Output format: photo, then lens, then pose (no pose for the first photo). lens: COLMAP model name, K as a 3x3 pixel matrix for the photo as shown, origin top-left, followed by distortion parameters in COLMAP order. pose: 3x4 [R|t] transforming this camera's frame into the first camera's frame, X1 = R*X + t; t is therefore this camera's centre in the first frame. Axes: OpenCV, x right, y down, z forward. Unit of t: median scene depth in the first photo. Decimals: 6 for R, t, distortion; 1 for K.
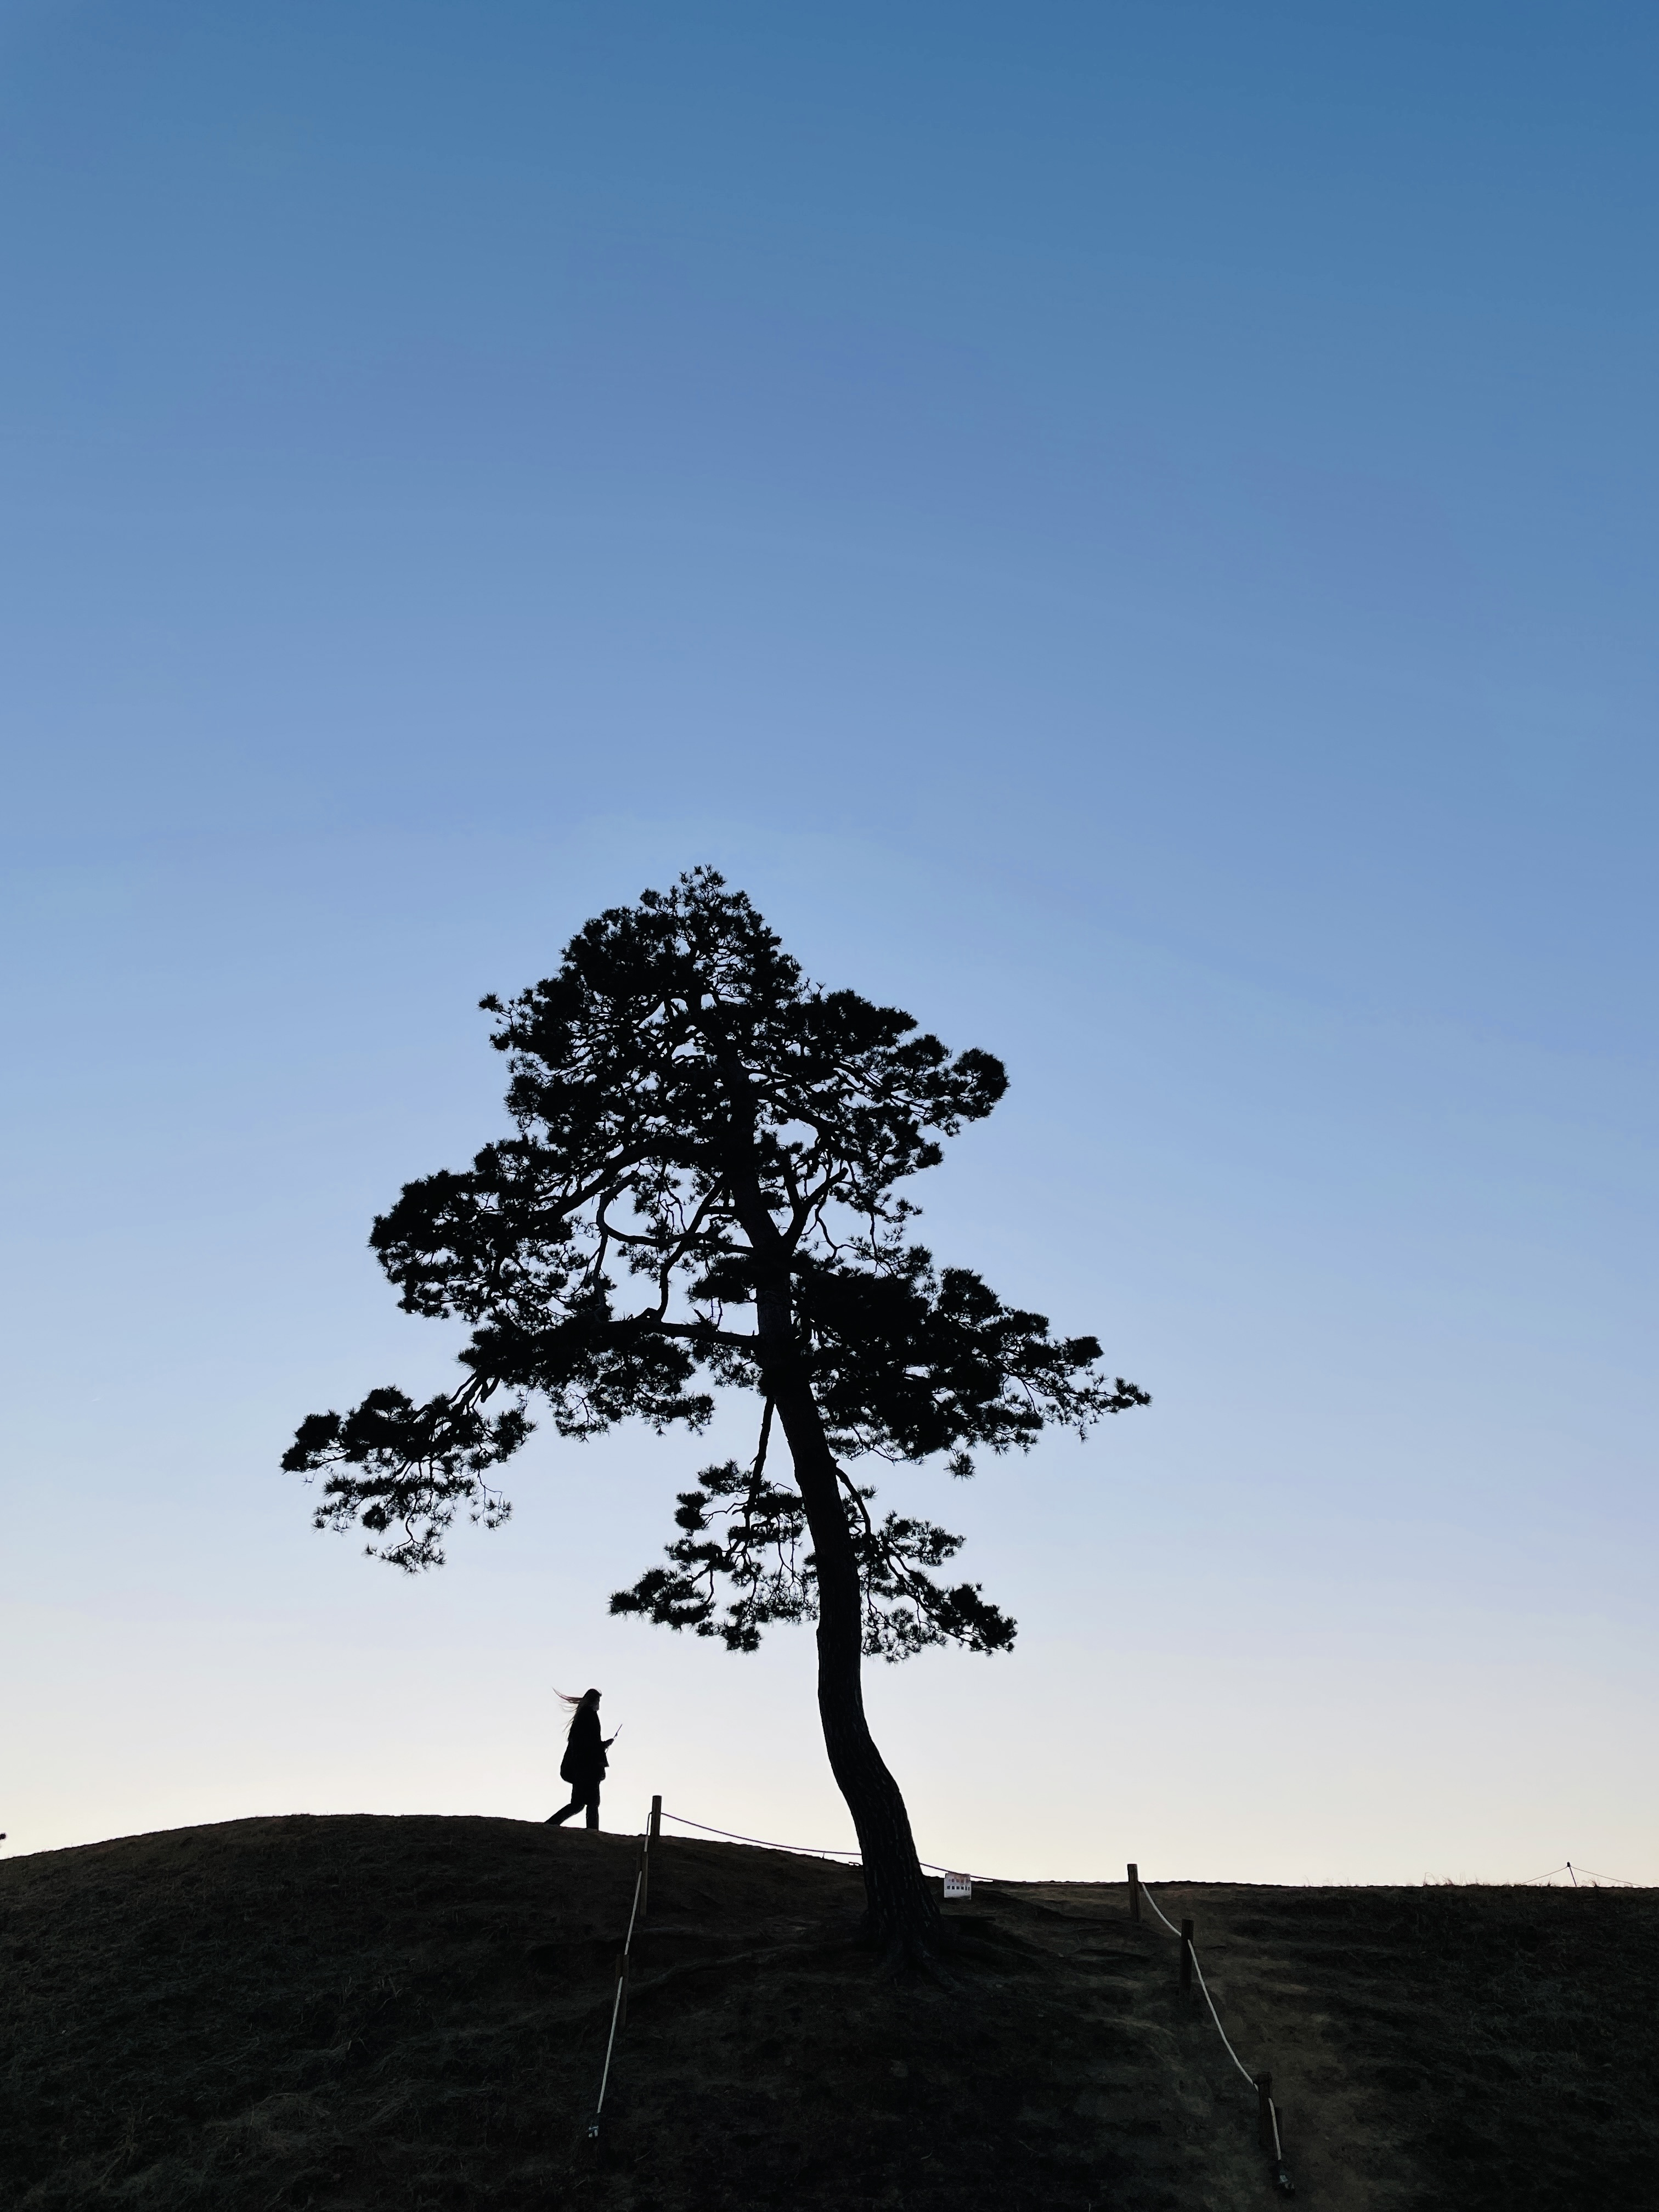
lens RADIAL K [[1677.8, 0, 821.3], [0, 1677.8, 1096.2], [0, 0, 1]] dist [0.083489, -0.104898]
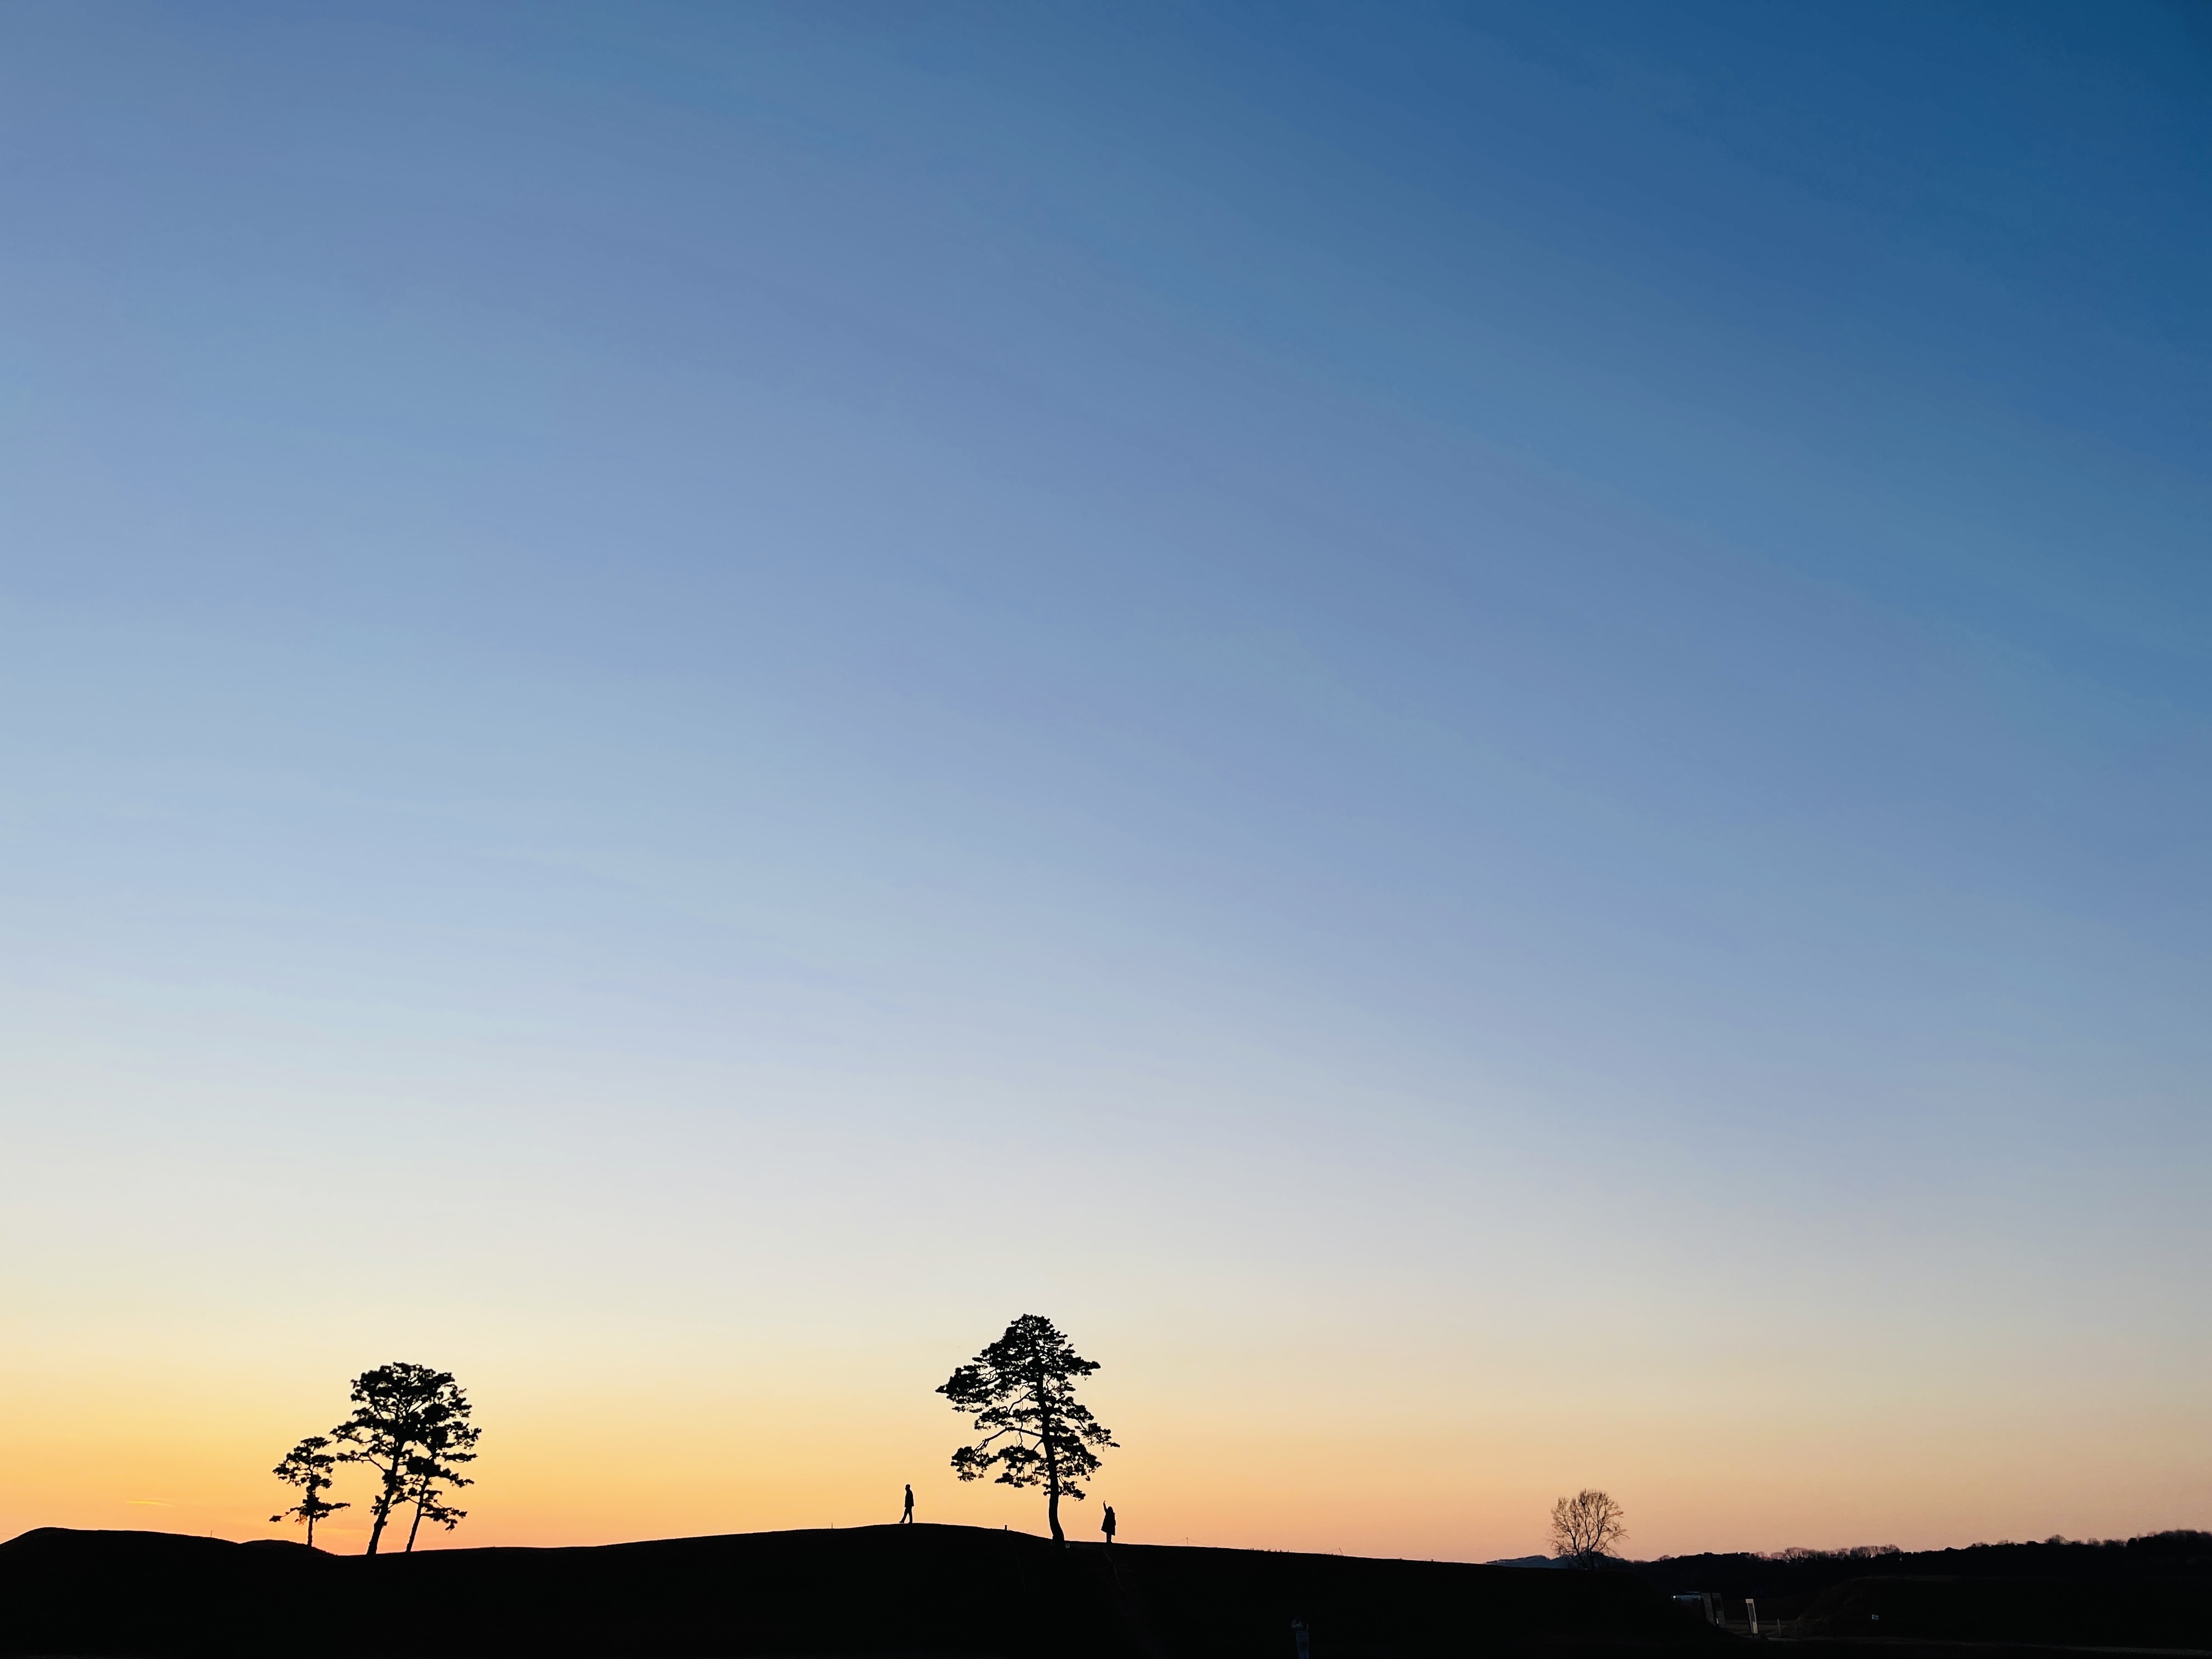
lens RADIAL K [[1677.8, 0, 1087.9], [0, 1677.8, 831.6], [0, 0, 1]] dist [0.083489, -0.104898]
pose [[0.958730, 0.136406, 0.249460, -1.375369], [-0.176833, 0.973126, 0.147498, -2.295100], [-0.222637, -0.185523, 0.957086, -3.350007]]
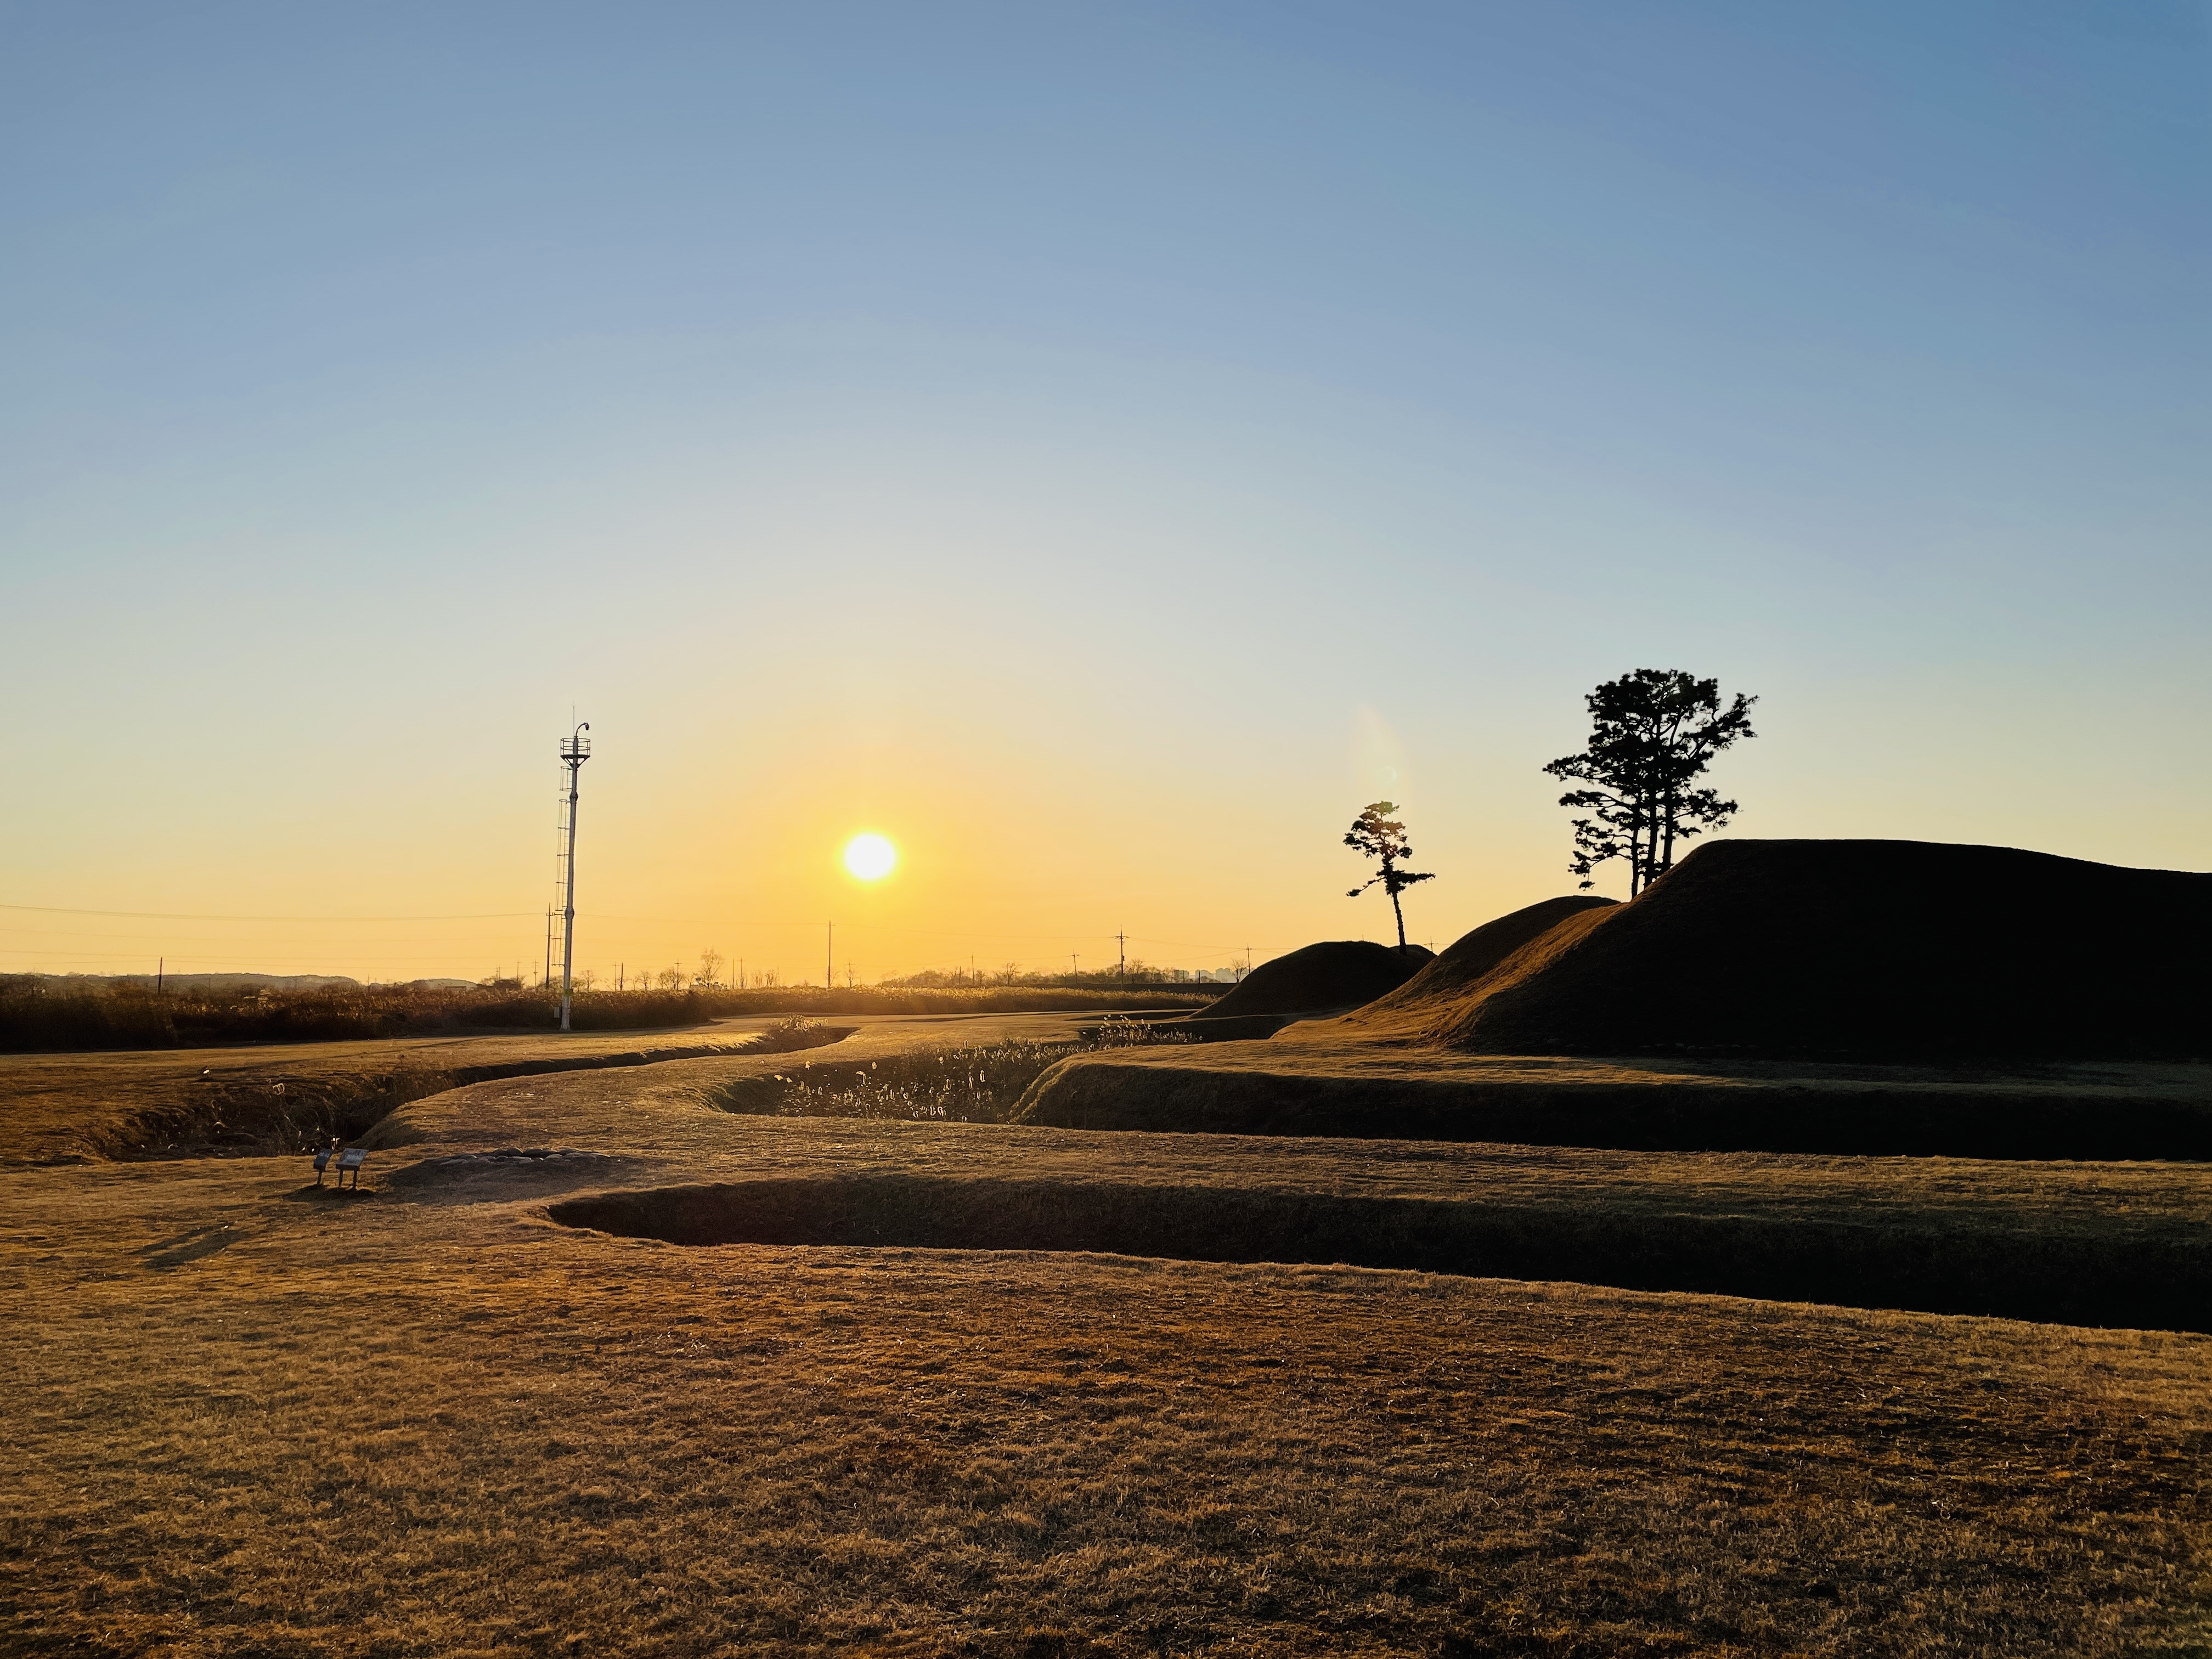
lens RADIAL K [[1677.8, 0, 1117.3], [0, 1677.8, 842.5], [0, 0, 1]] dist [0.083489, -0.104898]
pose [[0.997189, -0.005698, -0.074713, -3.248910], [0.041698, 0.870646, 0.490140, -0.619840], [0.062255, -0.491877, 0.868436, -0.957366]]
